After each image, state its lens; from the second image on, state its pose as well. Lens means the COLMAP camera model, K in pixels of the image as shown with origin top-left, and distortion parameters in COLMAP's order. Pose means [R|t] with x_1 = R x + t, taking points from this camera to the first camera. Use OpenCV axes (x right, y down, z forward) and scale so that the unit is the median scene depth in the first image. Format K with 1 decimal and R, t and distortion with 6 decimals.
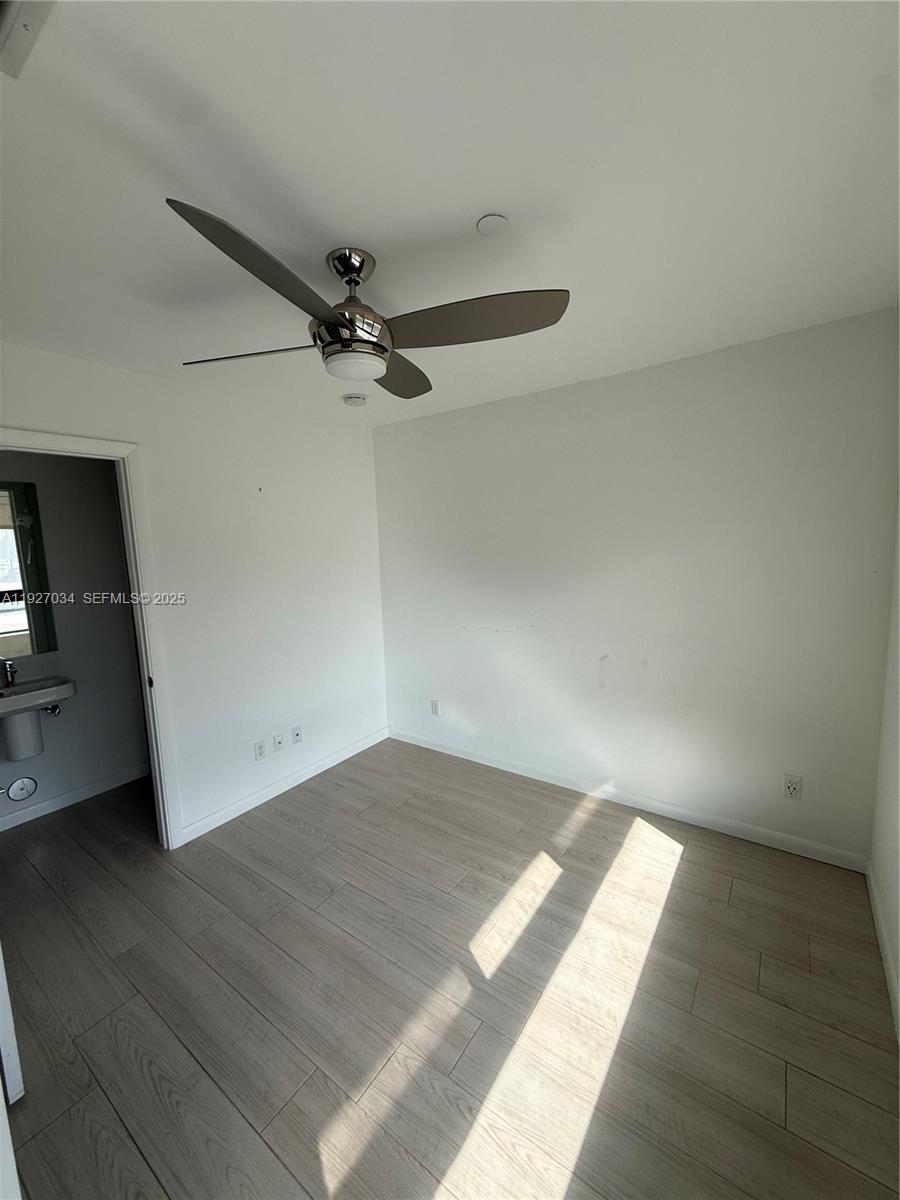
lens RADIAL K [[477.3, 0, 457.4], [0, 477.3, 599.6], [0, 0, 1]] dist [0.000355, 0.000163]
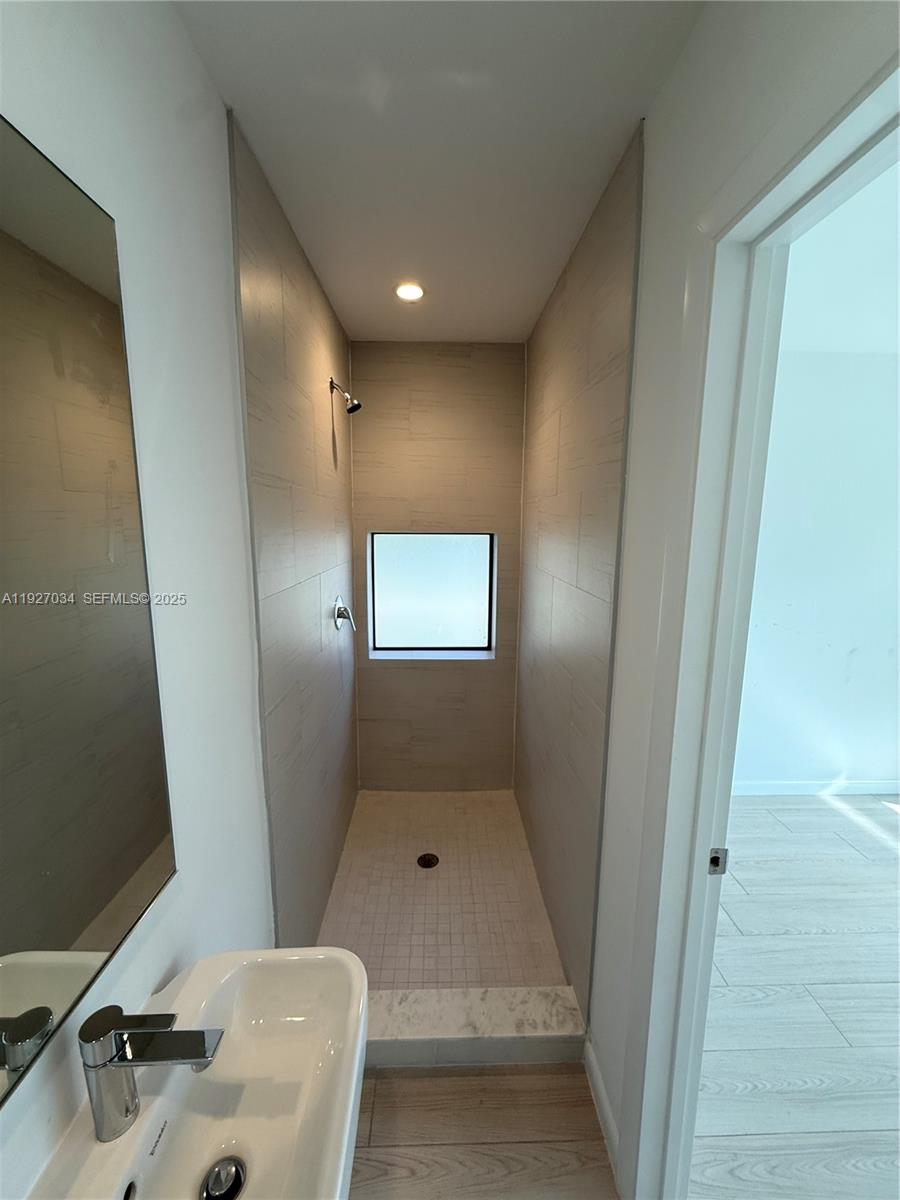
lens RADIAL K [[477.3, 0, 451.1], [0, 477.3, 601.5], [0, 0, 1]] dist [0.000355, 0.000163]
pose [[0.797575, -0.068492, 0.599319, -0.903274], [0.038043, 0.997266, 0.063343, -0.068840], [-0.602019, -0.027721, 0.798000, 0.722319]]
